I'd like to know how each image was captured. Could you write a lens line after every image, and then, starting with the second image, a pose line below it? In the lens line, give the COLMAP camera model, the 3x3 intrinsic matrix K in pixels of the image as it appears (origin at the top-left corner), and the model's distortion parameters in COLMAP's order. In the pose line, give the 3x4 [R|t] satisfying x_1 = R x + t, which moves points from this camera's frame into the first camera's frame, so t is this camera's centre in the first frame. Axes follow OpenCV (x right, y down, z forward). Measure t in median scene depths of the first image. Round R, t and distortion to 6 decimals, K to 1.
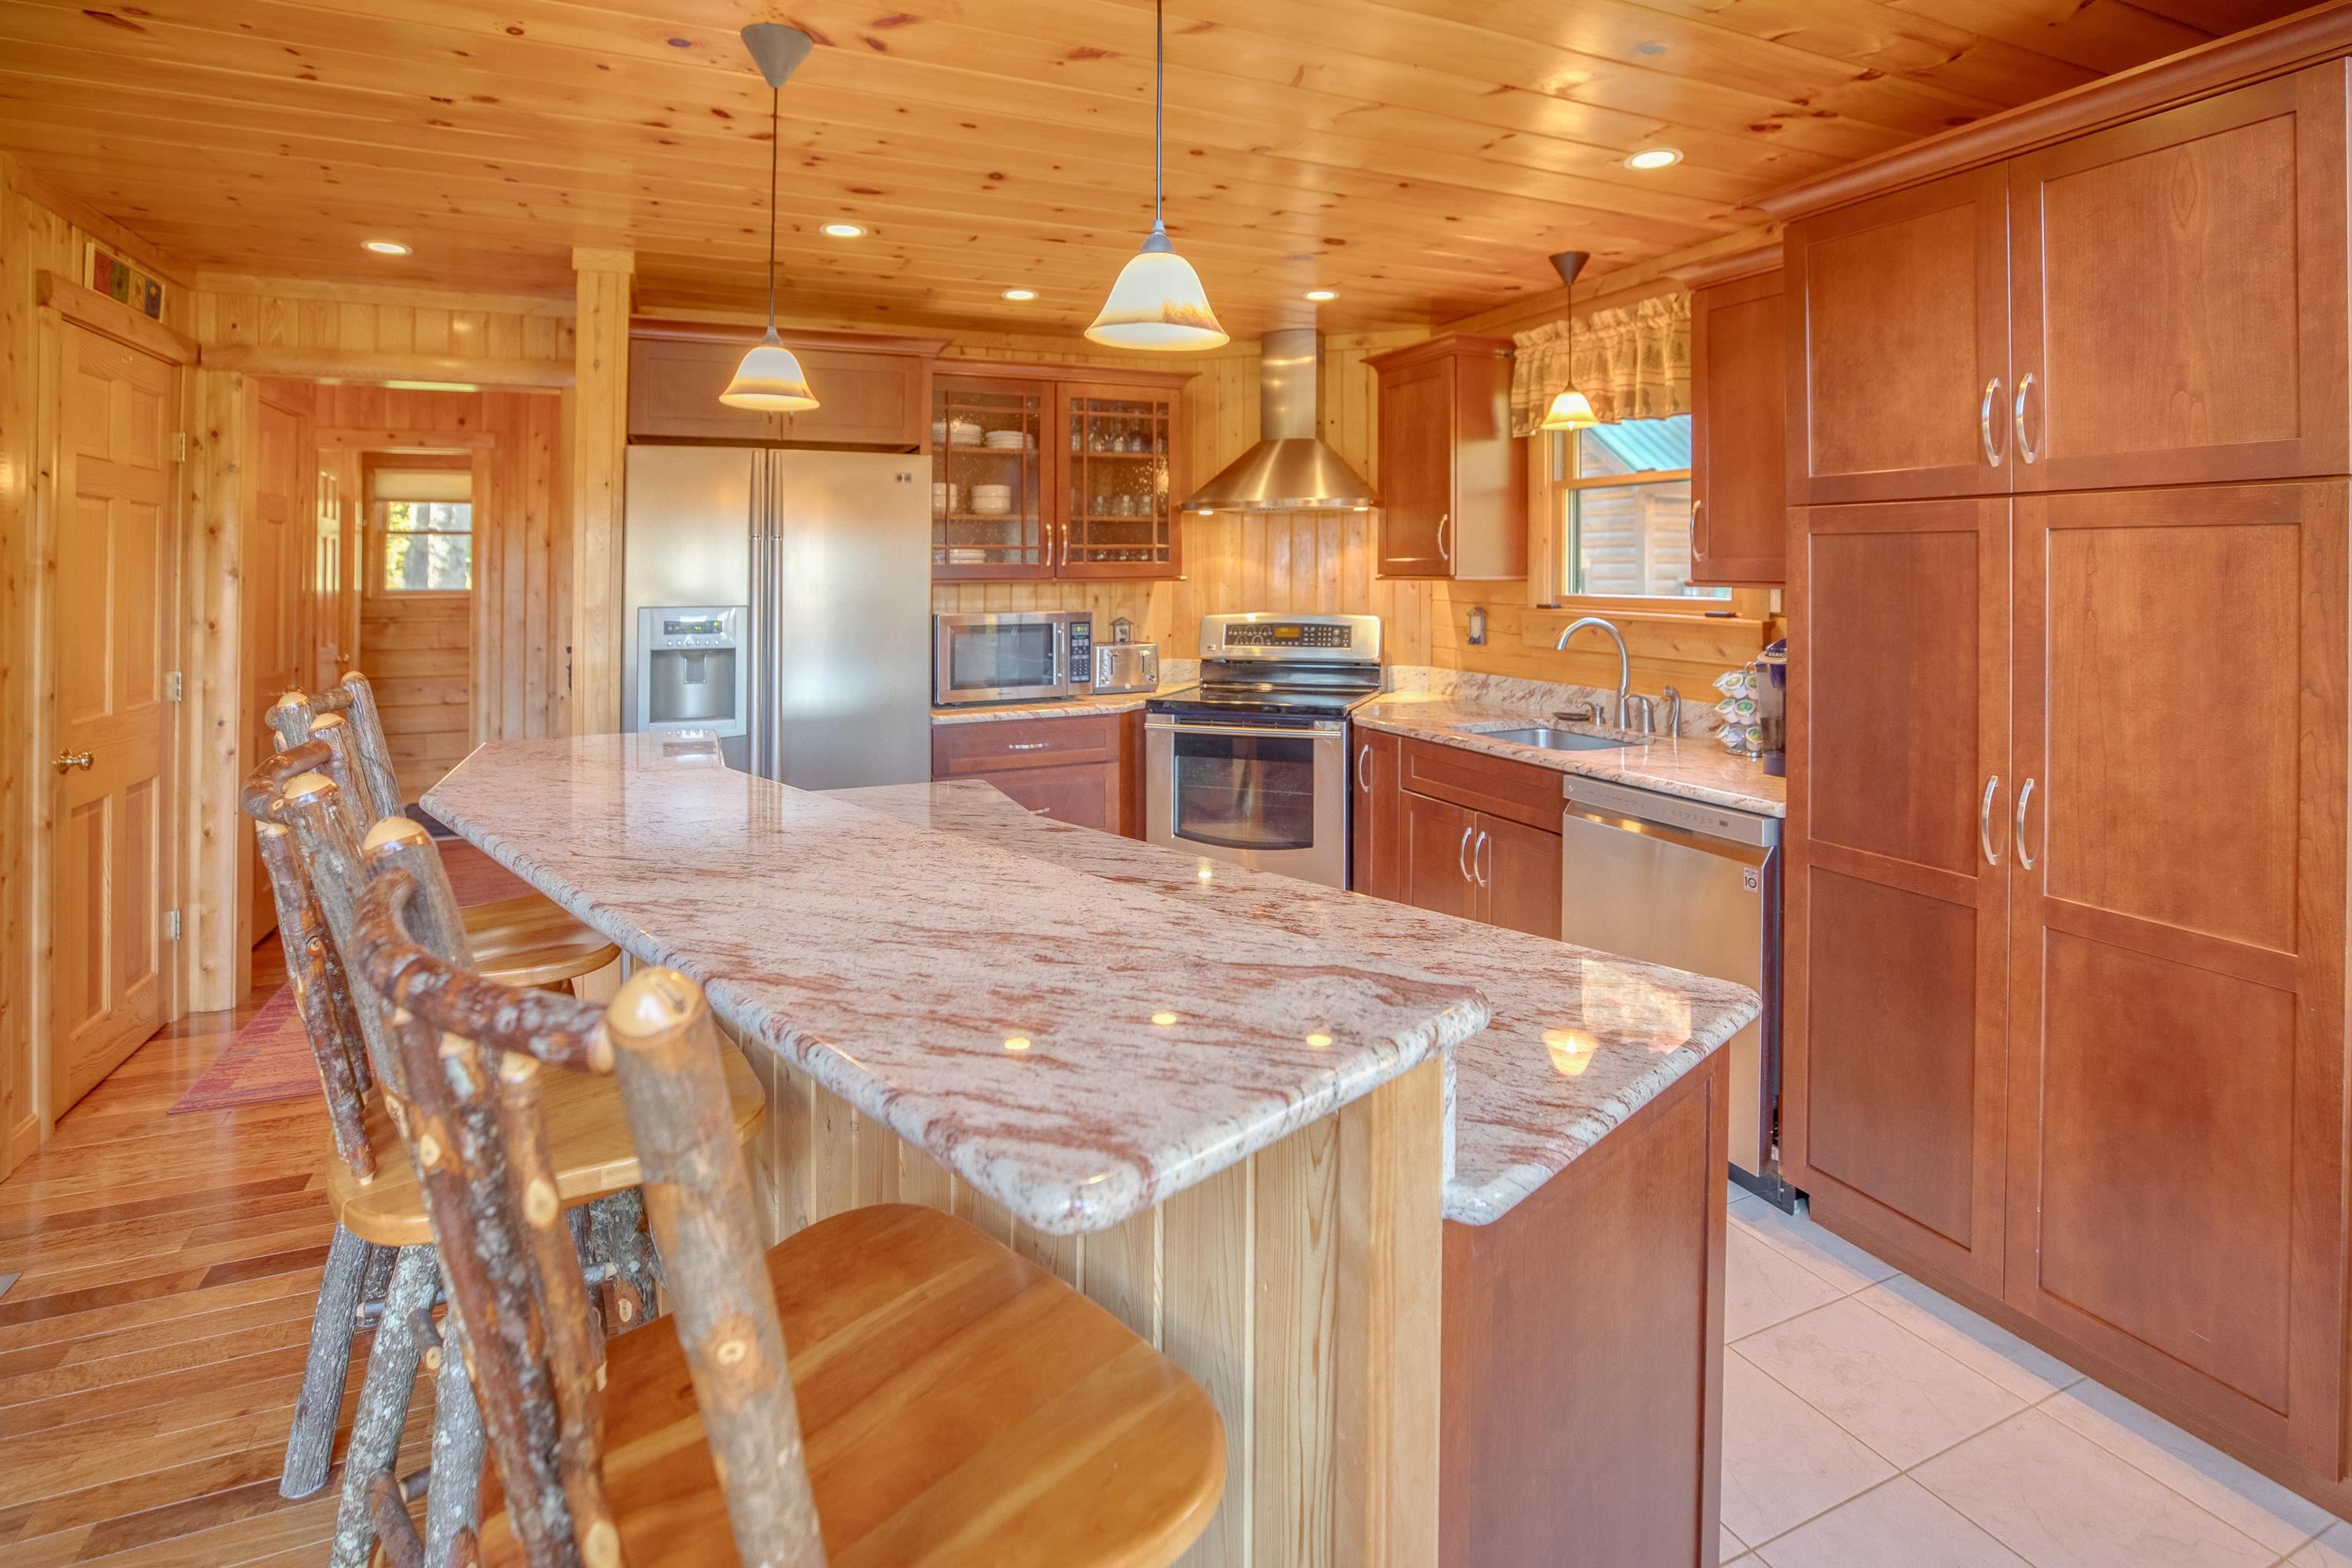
lens RADIAL K [[1140.6, 0, 1134.3], [0, 1140.6, 543.6], [0, 0, 1]] dist [-0.027495, 0.007454]
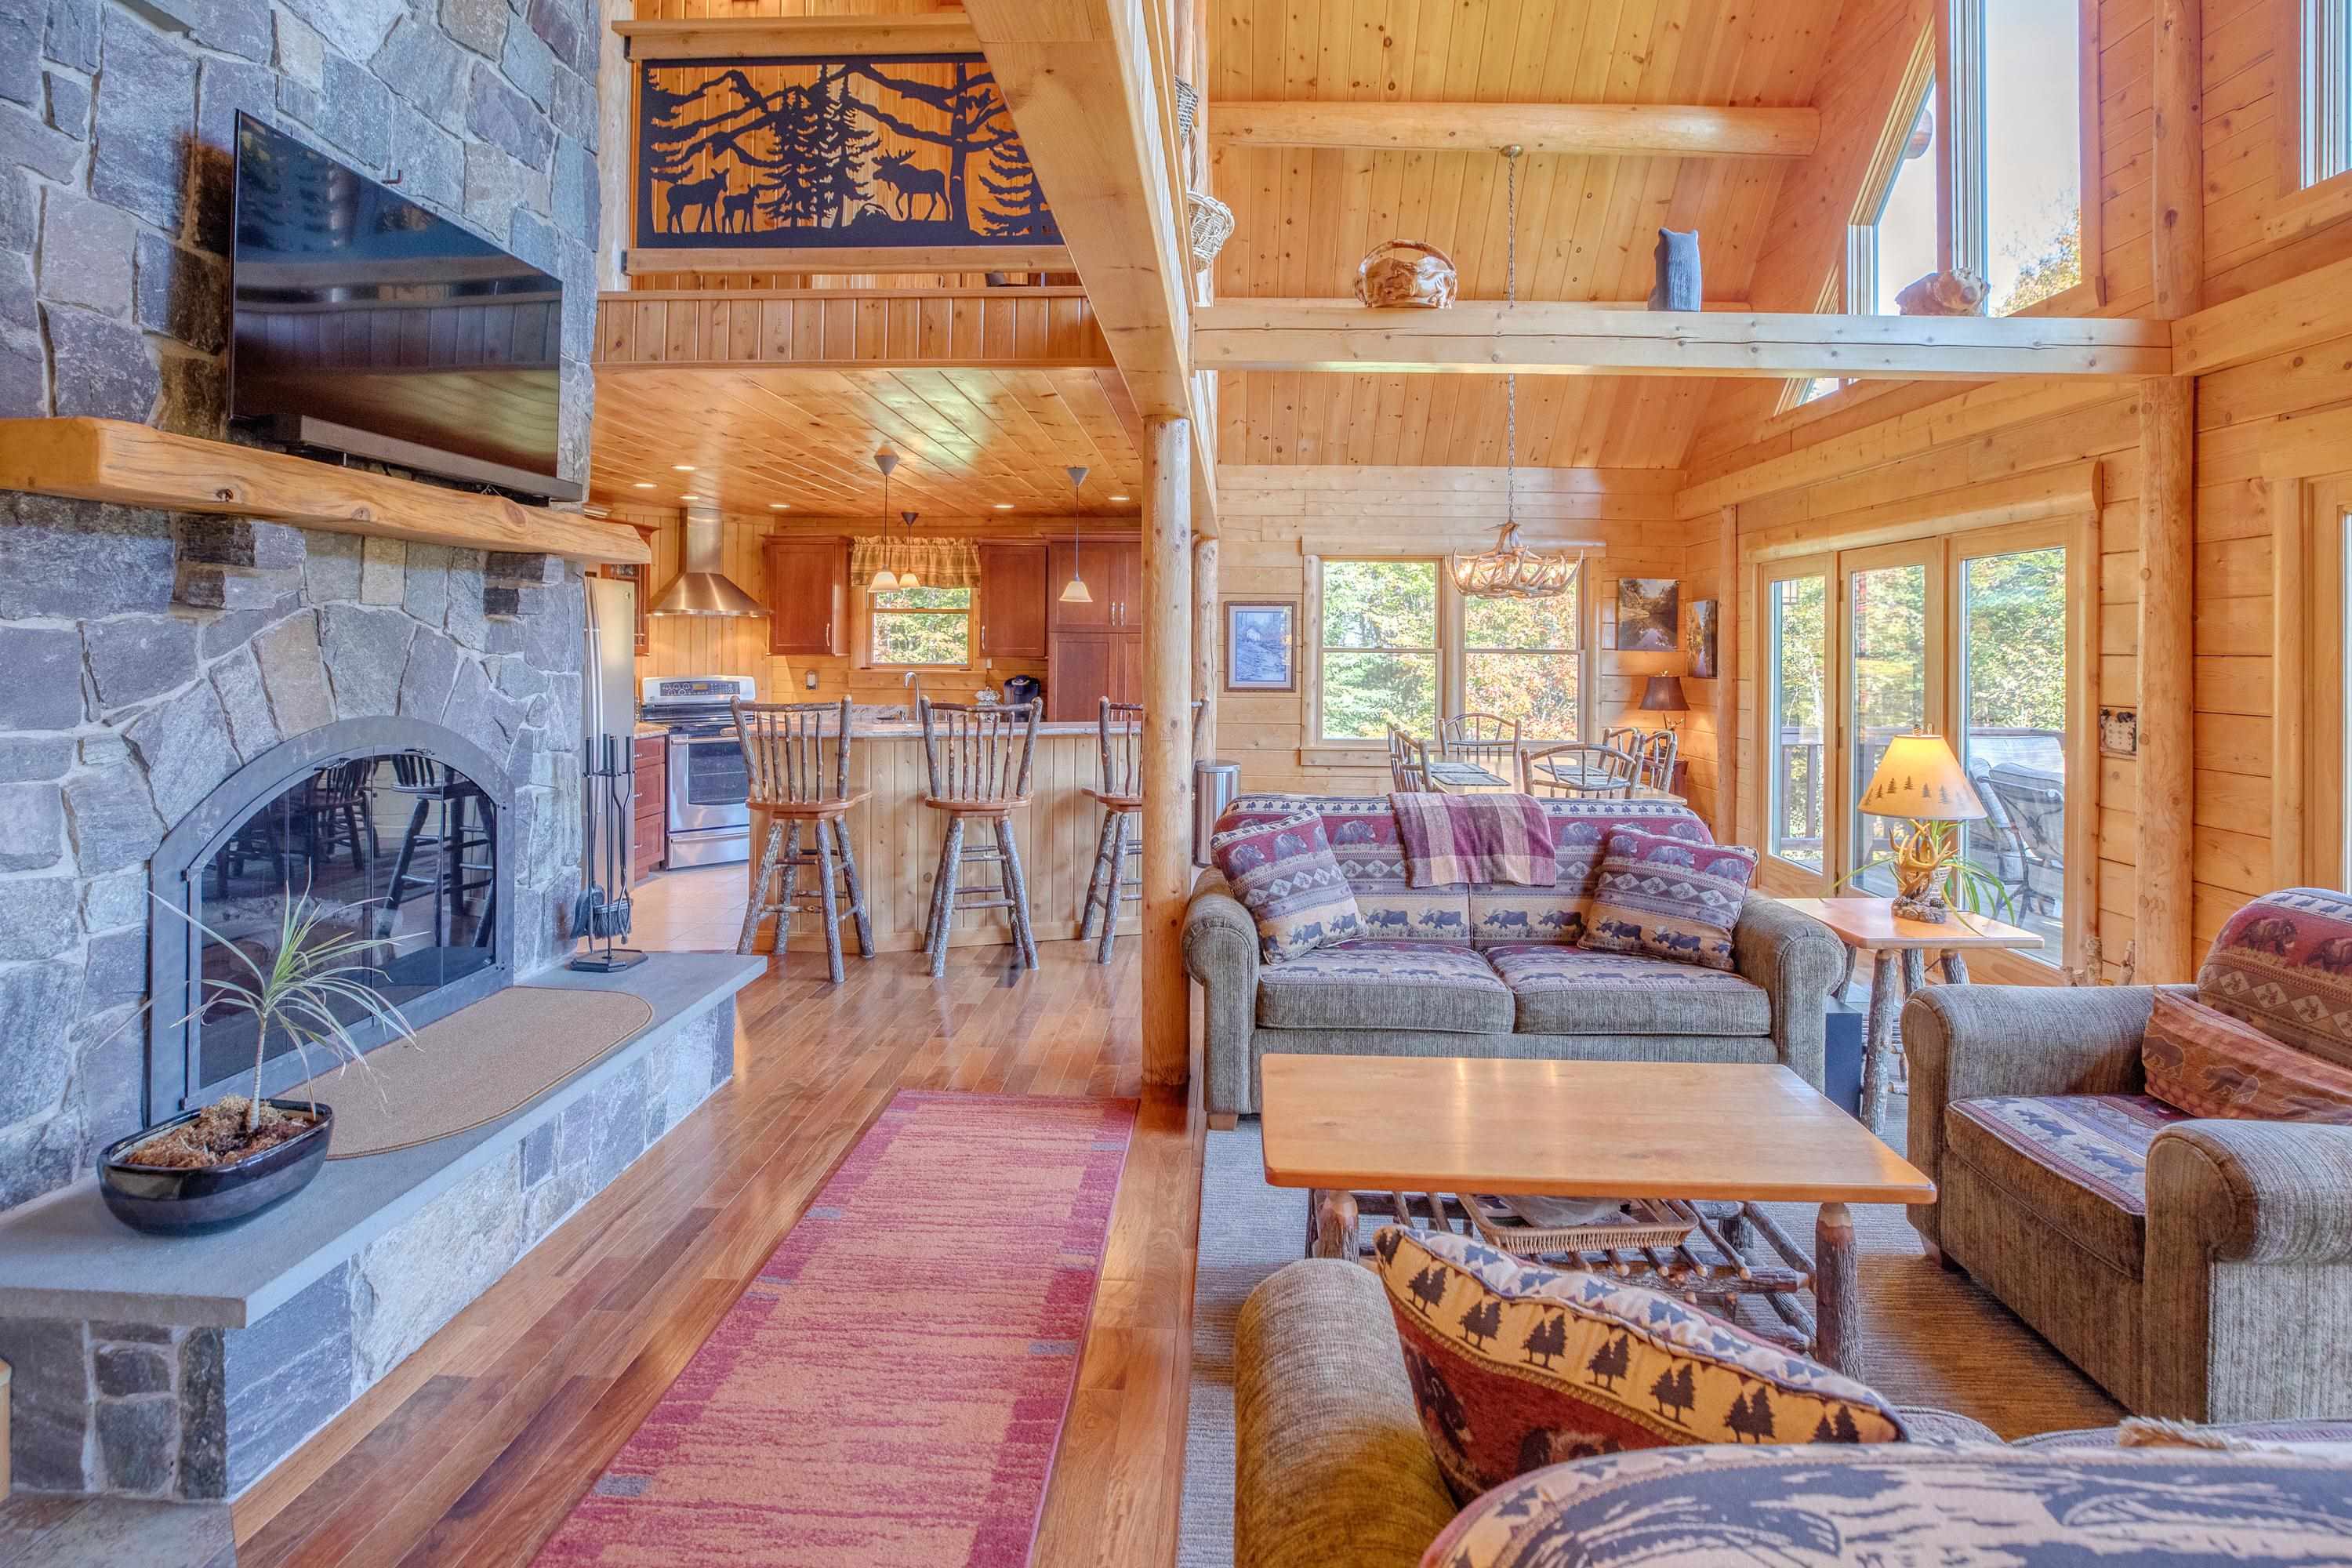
lens RADIAL K [[1140.6, 0, 1212.4], [0, 1140.6, 656.6], [0, 0, 1]] dist [-0.027495, 0.007454]
pose [[0.399705, -0.000096, 0.916644, -1.358332], [-0.023599, 0.999667, 0.010395, -0.002972], [-0.916340, -0.025787, 0.399569, -0.447969]]
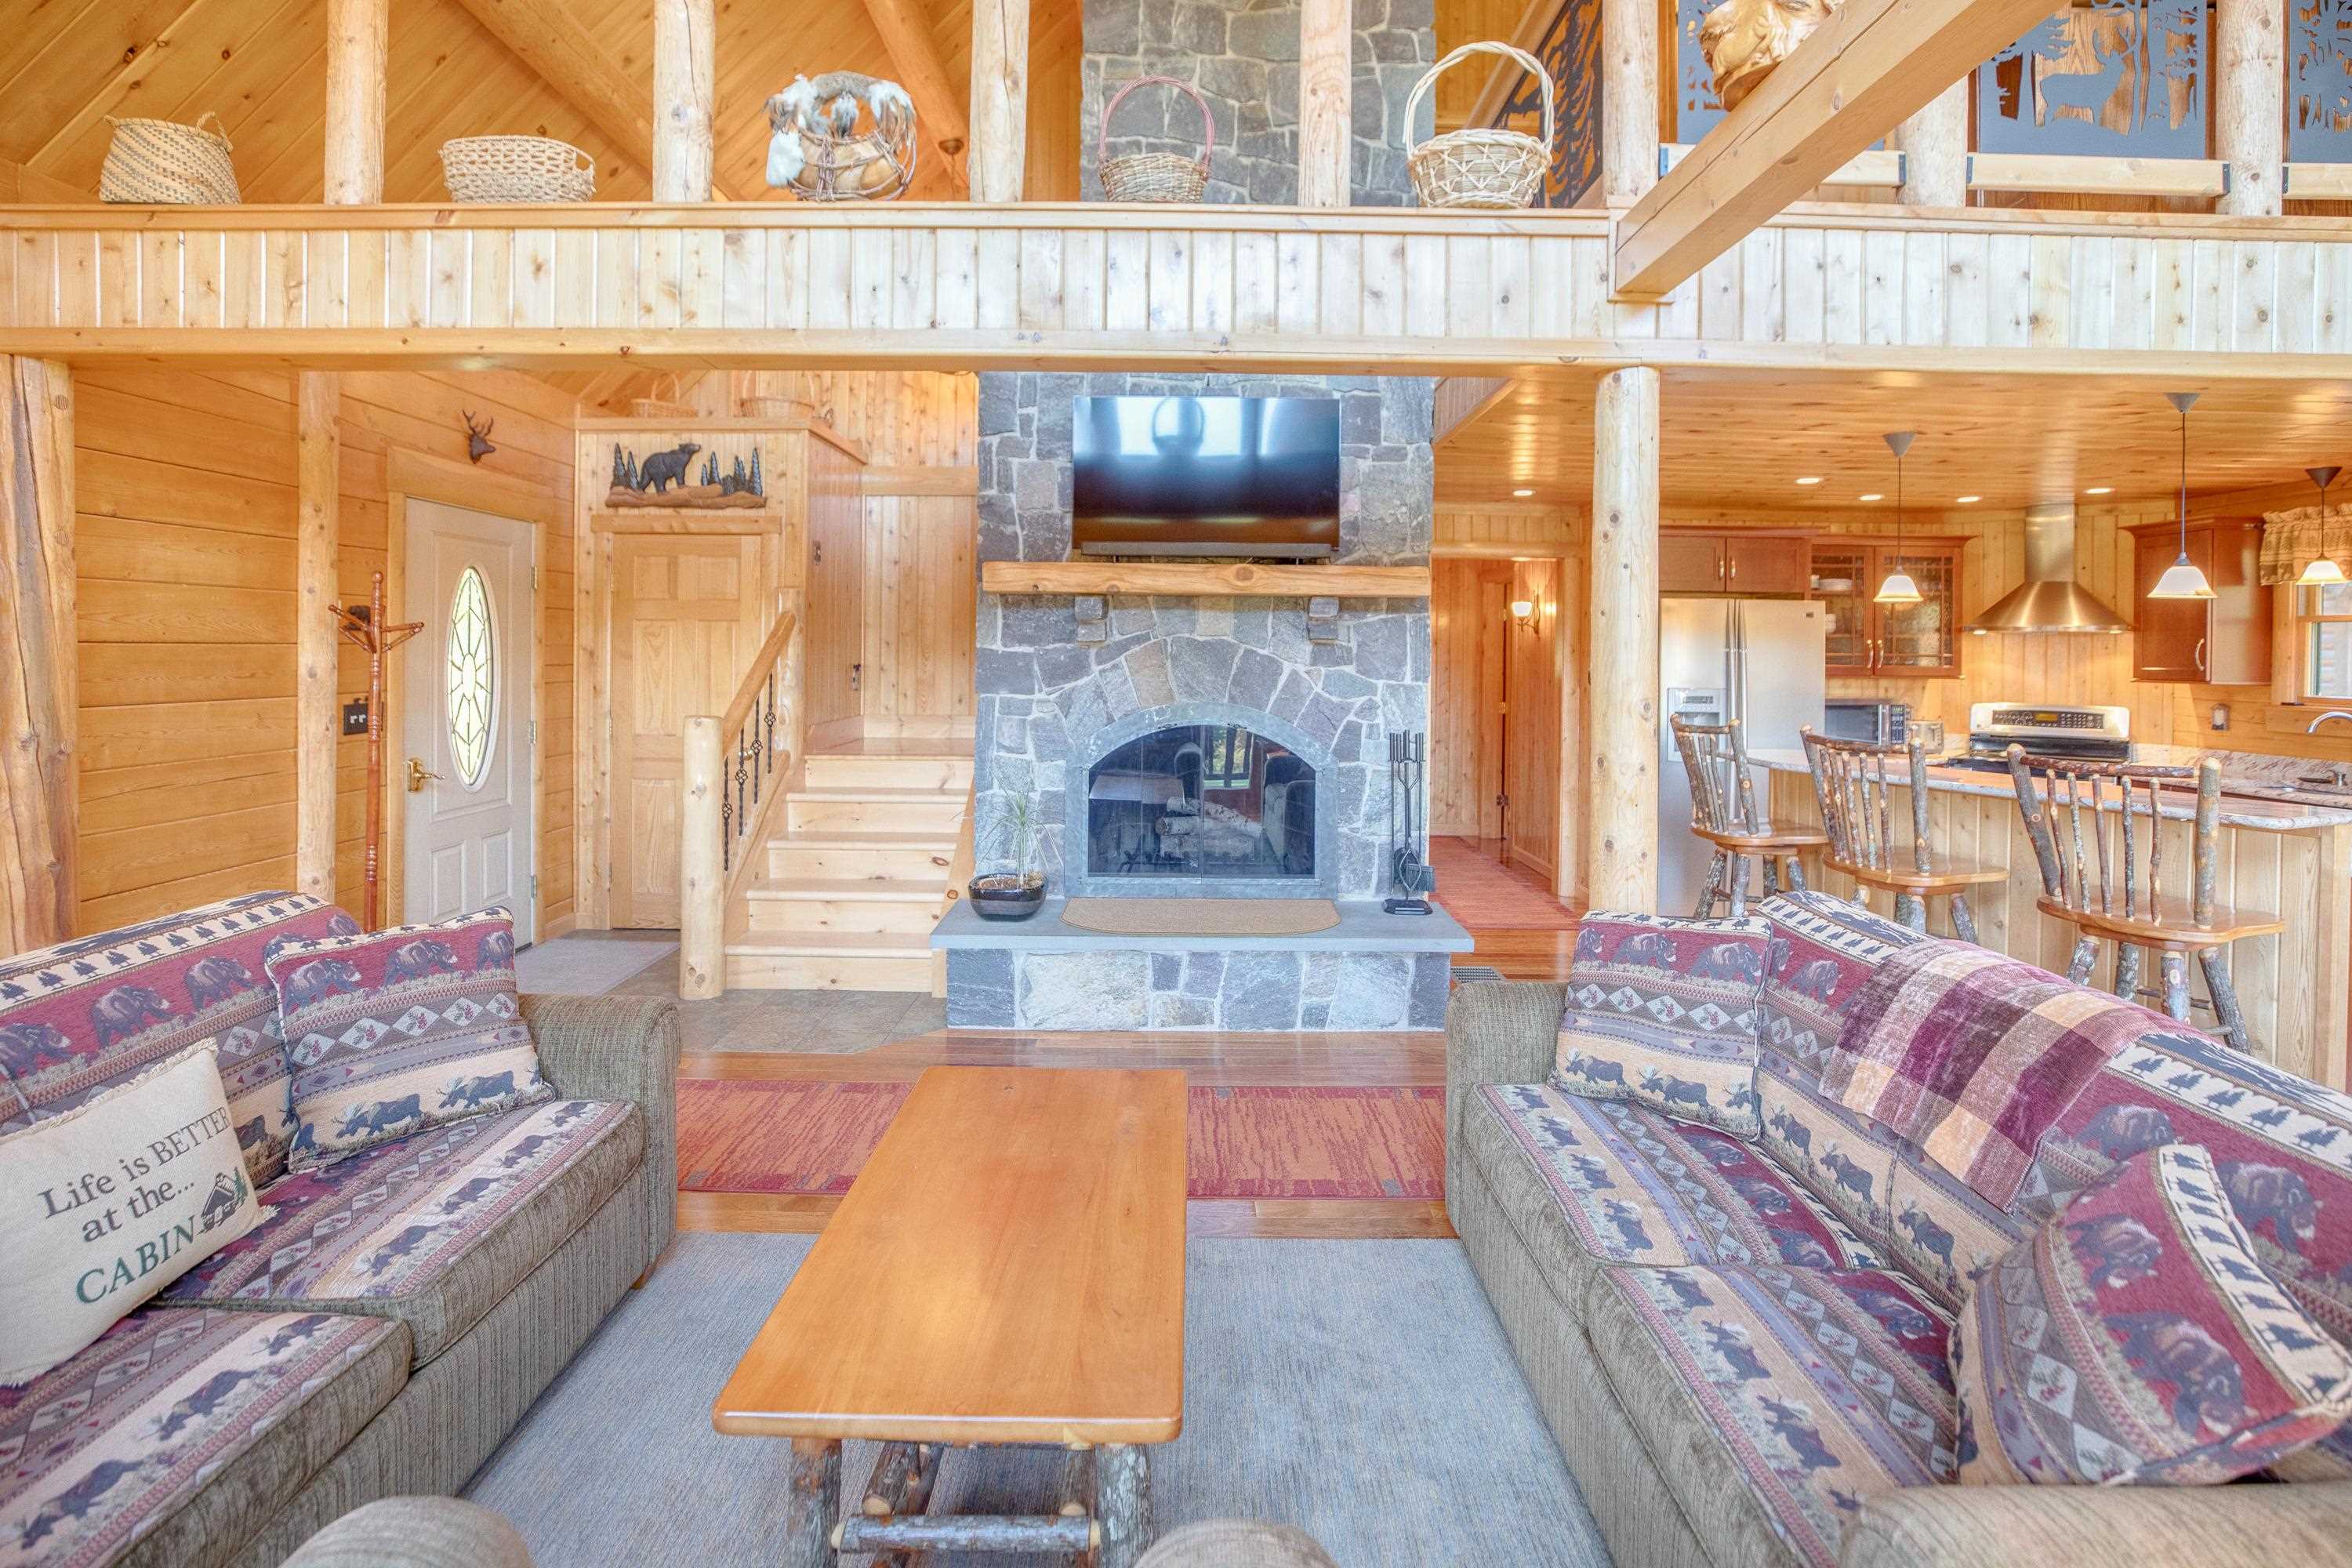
lens RADIAL K [[1140.6, 0, 1170.9], [0, 1140.6, 643.4], [0, 0, 1]] dist [-0.027495, 0.007454]
pose [[0.930896, 0.012475, -0.365071, -0.454931], [-0.010047, 0.999913, 0.008550, -0.019276], [0.365146, -0.004291, 0.930940, -0.860496]]
